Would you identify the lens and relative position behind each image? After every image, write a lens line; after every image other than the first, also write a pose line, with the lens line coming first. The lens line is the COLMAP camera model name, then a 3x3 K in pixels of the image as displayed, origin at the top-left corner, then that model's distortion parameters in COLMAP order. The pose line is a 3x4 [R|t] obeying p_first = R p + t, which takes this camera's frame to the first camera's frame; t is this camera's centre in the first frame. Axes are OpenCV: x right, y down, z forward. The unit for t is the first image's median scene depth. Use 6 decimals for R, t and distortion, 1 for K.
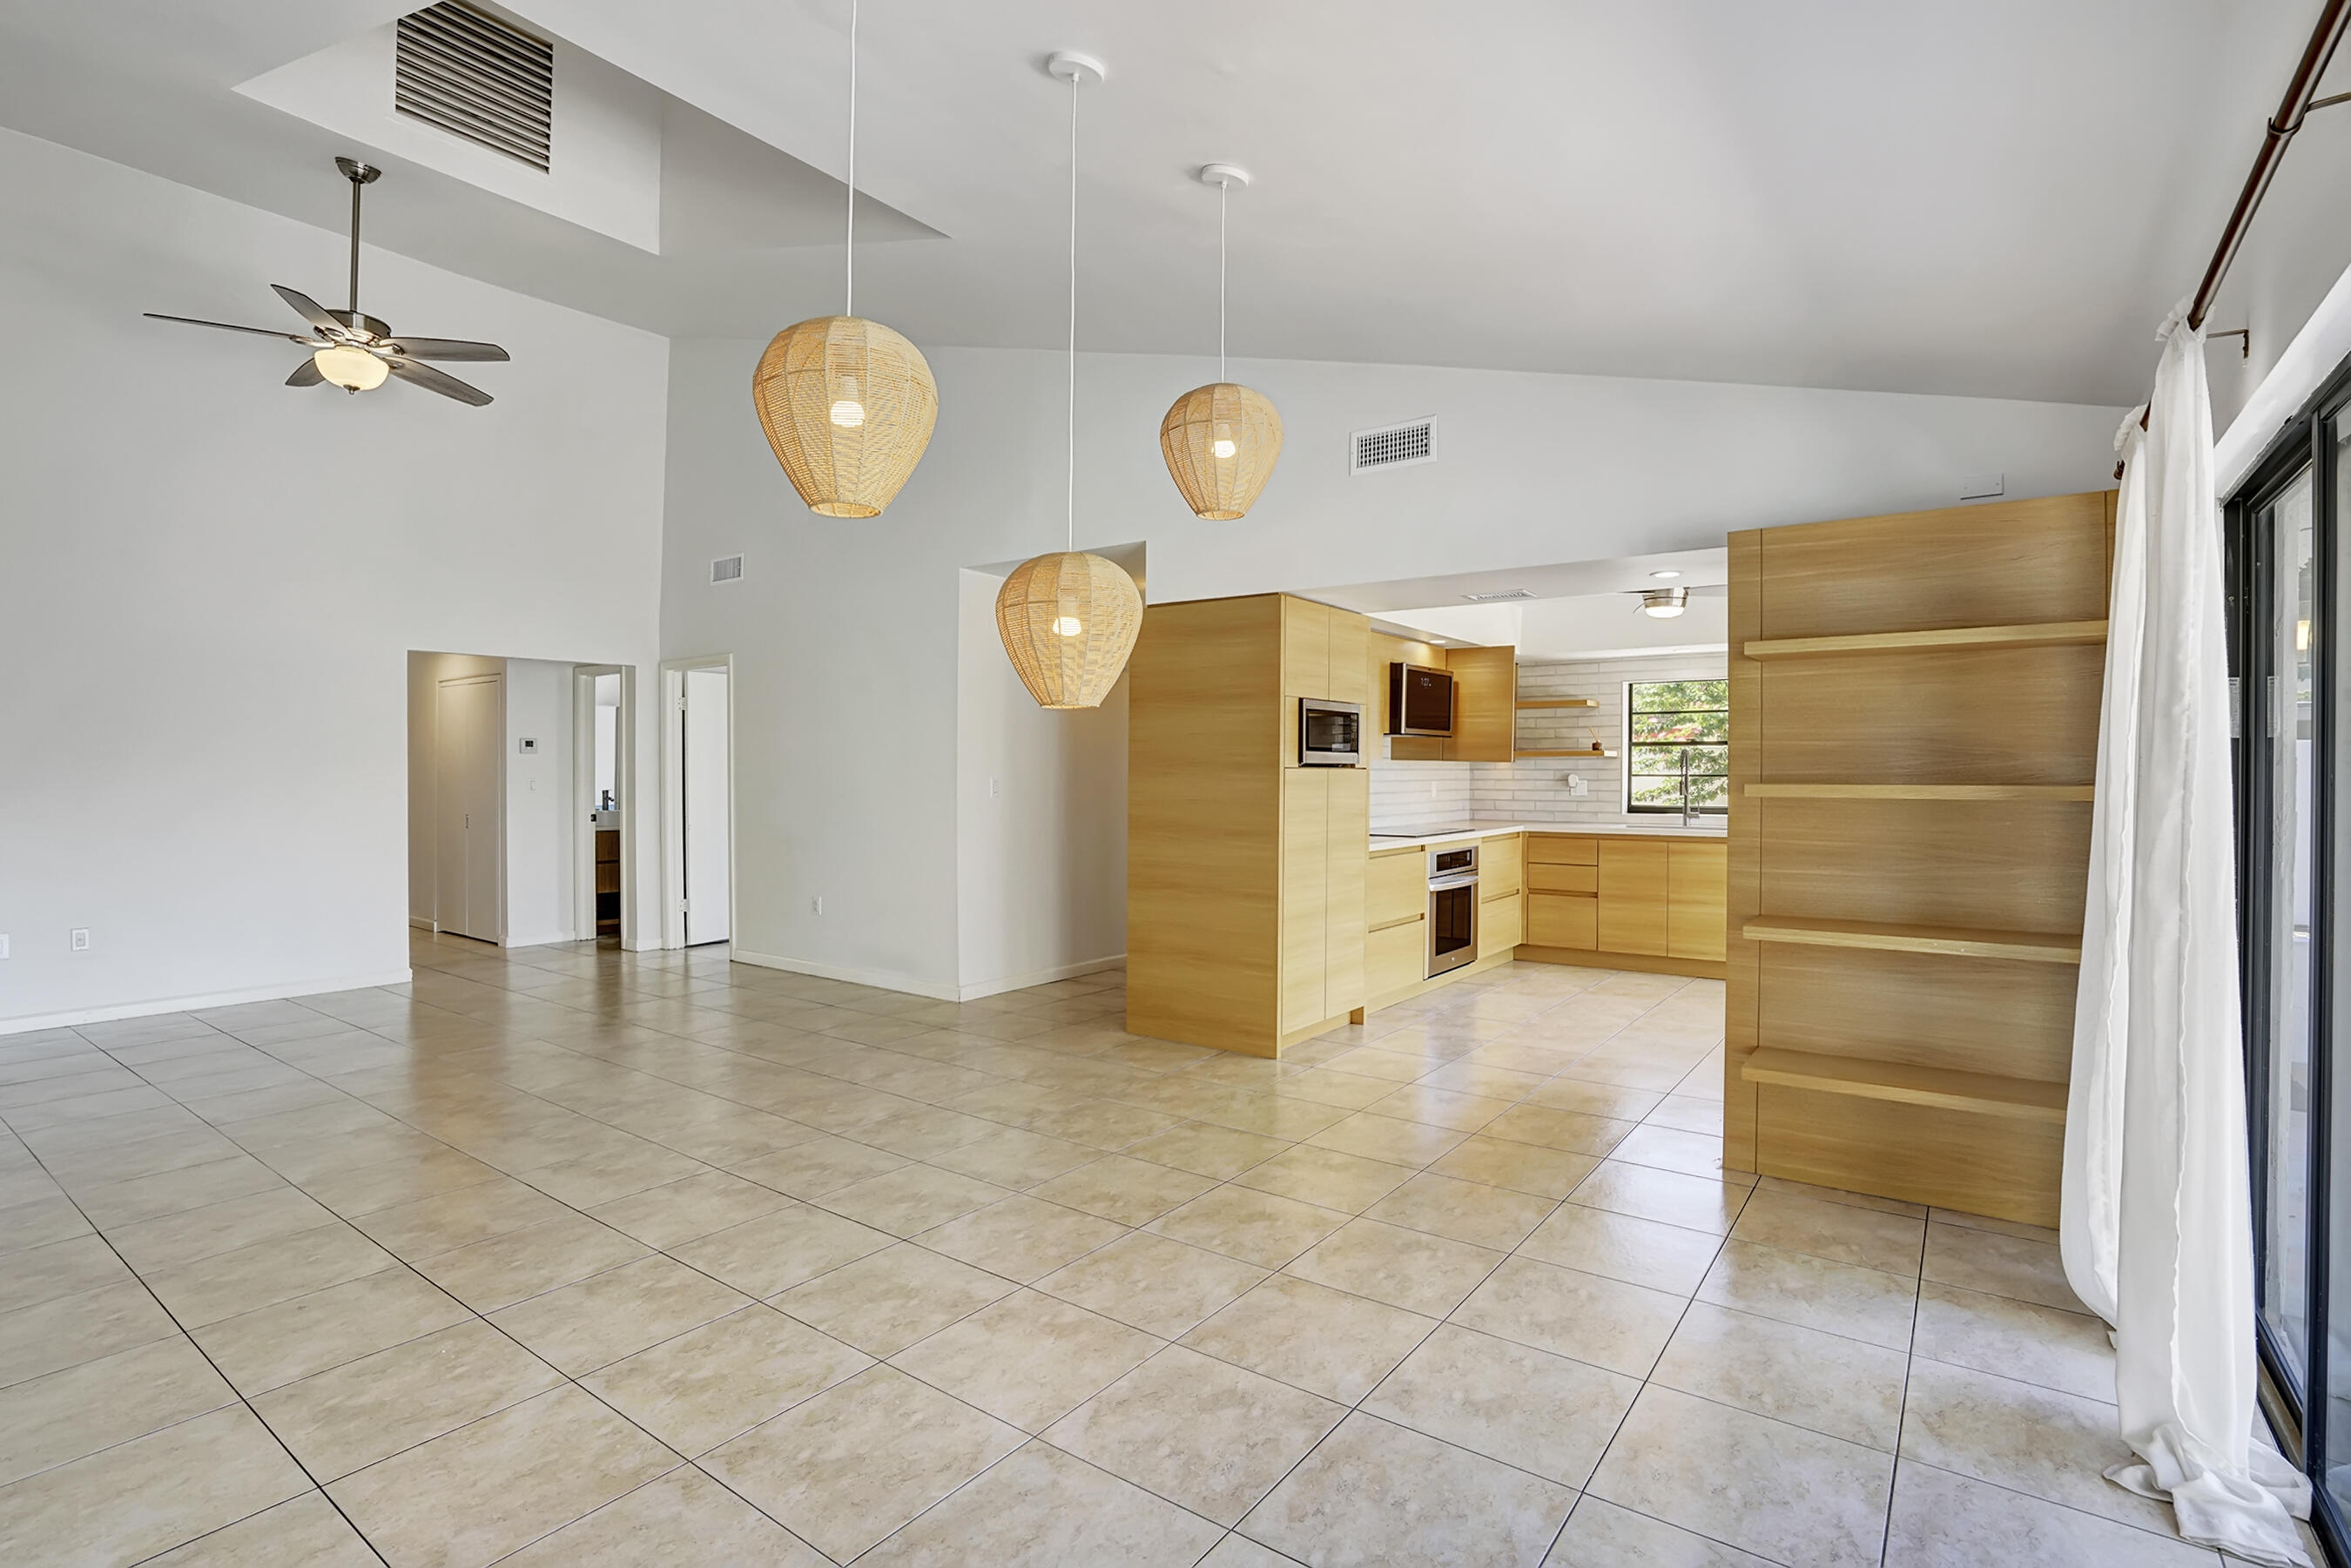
lens RADIAL K [[1103.0, 0, 1198.2], [0, 1103.0, 775.5], [0, 0, 1]] dist [-0.051551, 0.016835]
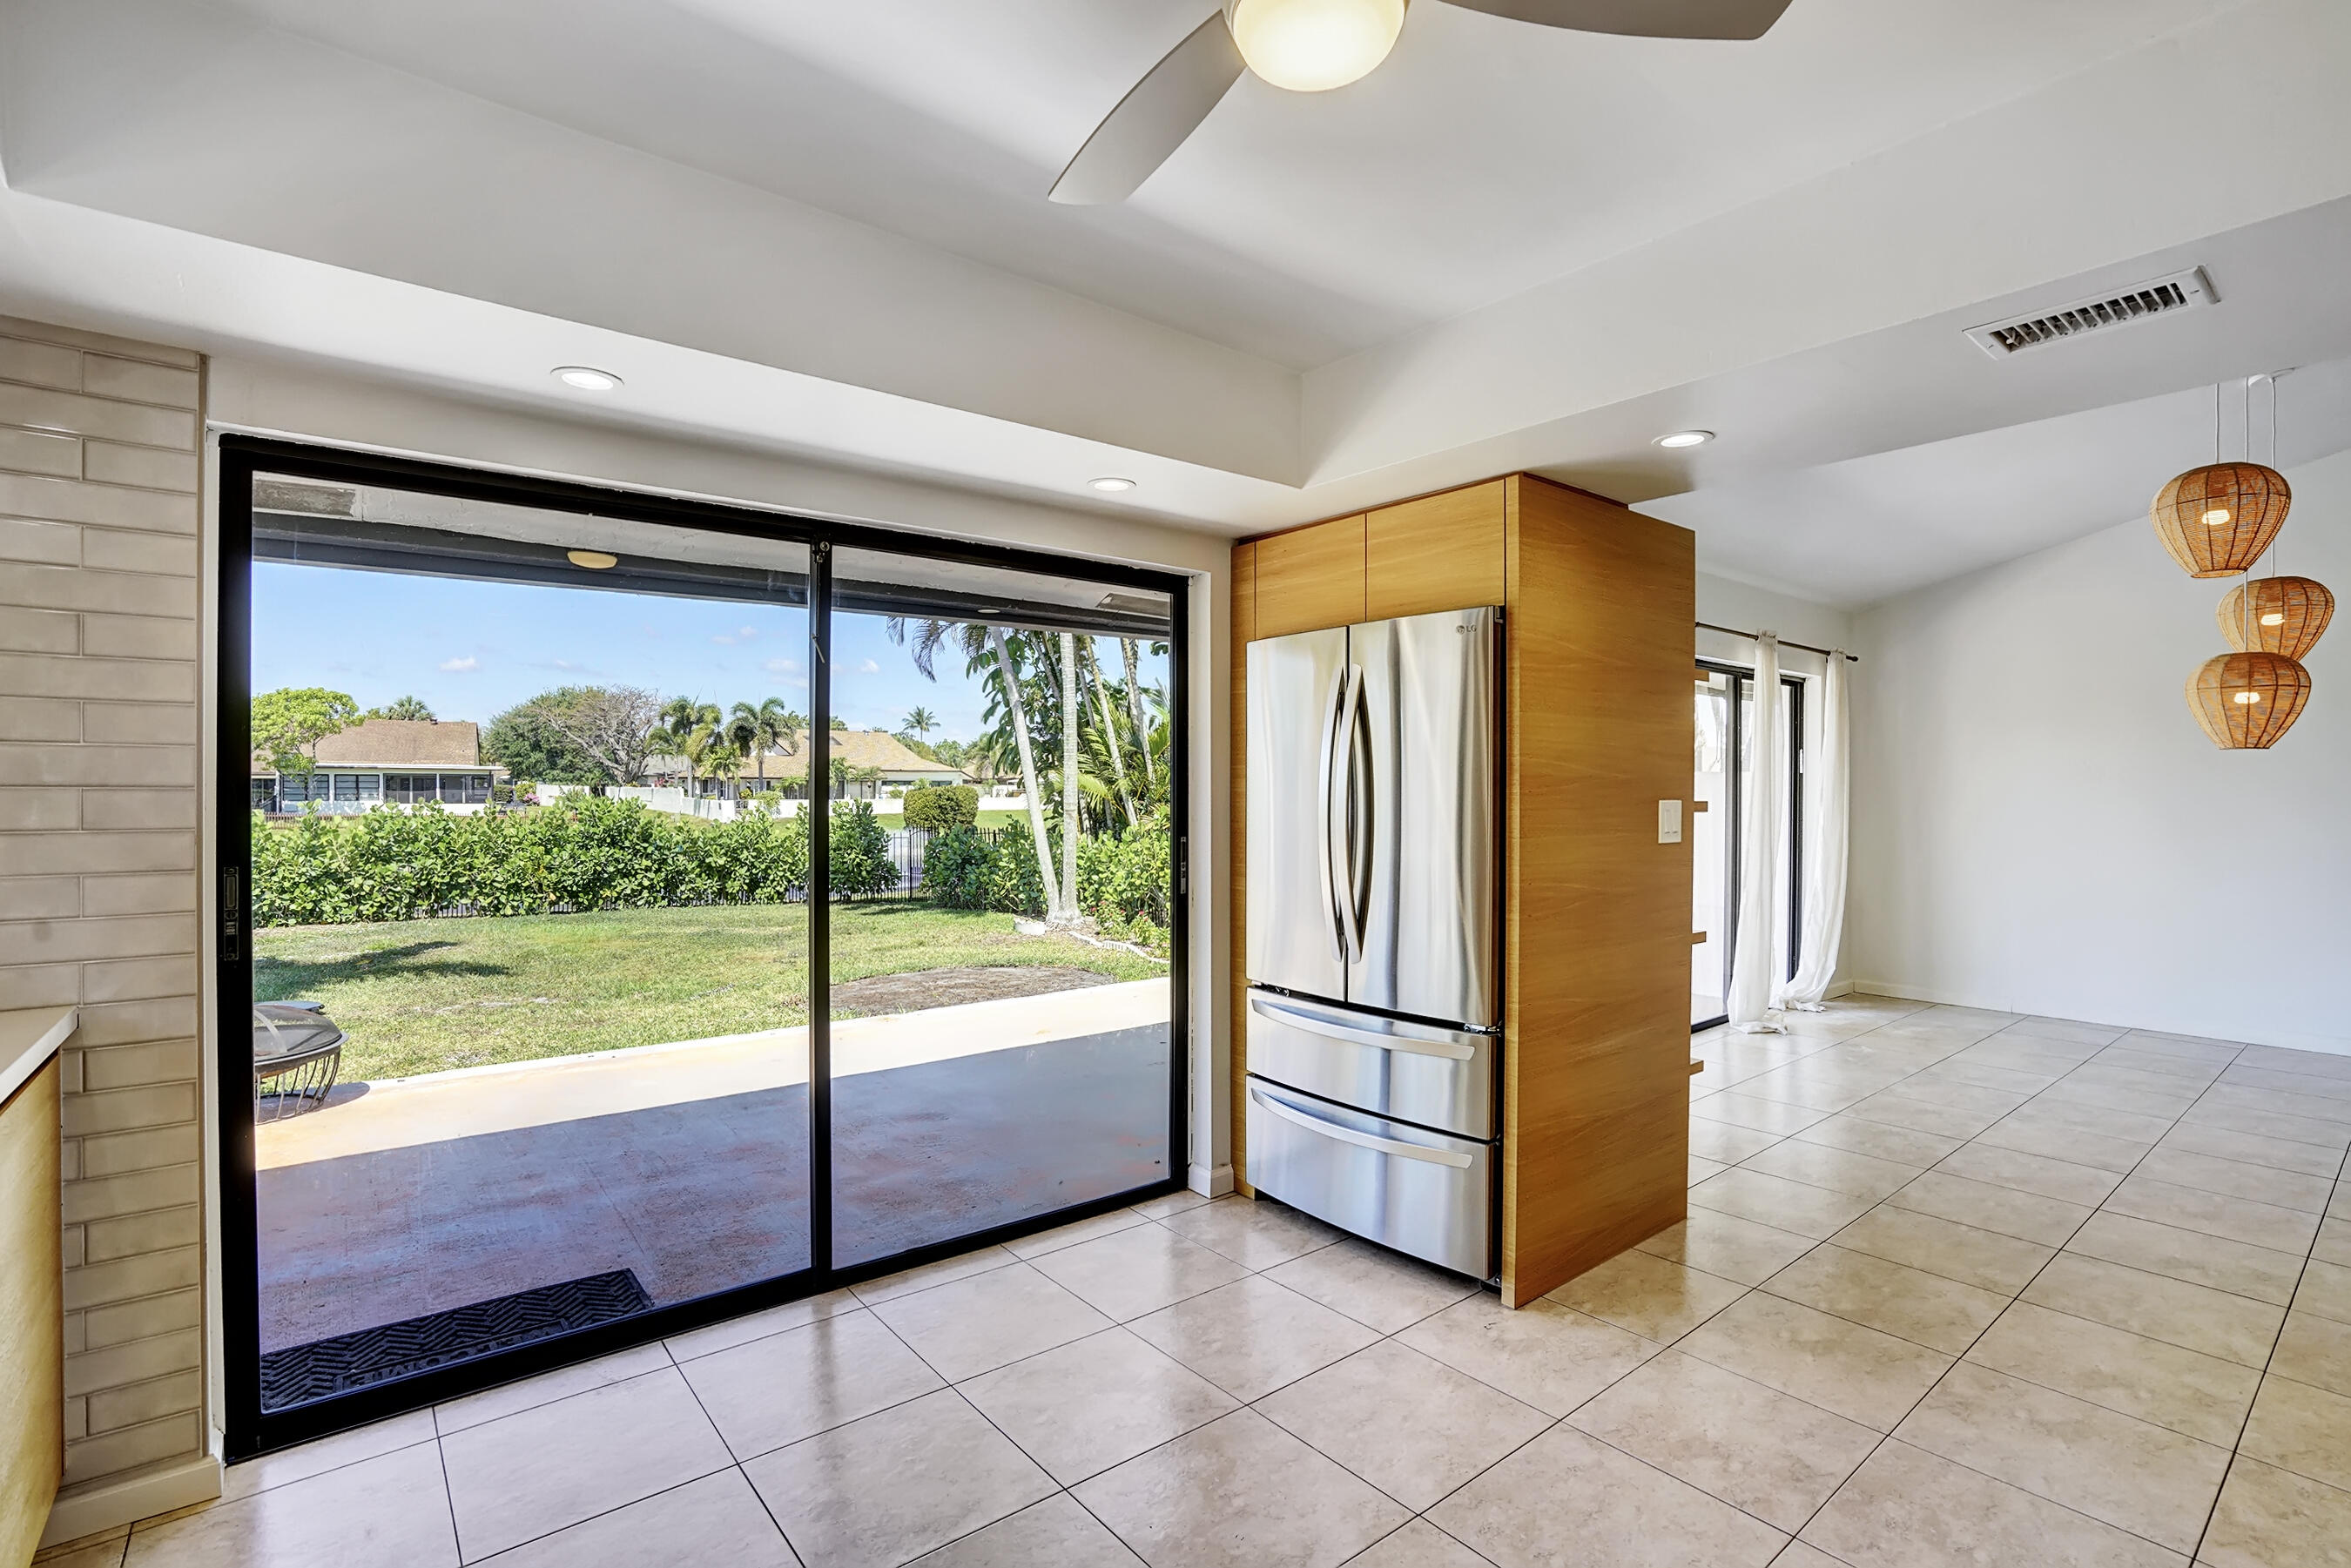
lens RADIAL K [[1103.0, 0, 1174.4], [0, 1103.0, 779.2], [0, 0, 1]] dist [-0.051551, 0.016835]
pose [[-0.963729, -0.004004, 0.266853, 0.427520], [-0.002263, 0.999974, 0.006832, -0.012383], [-0.266873, 0.005980, -0.963713, 1.301289]]
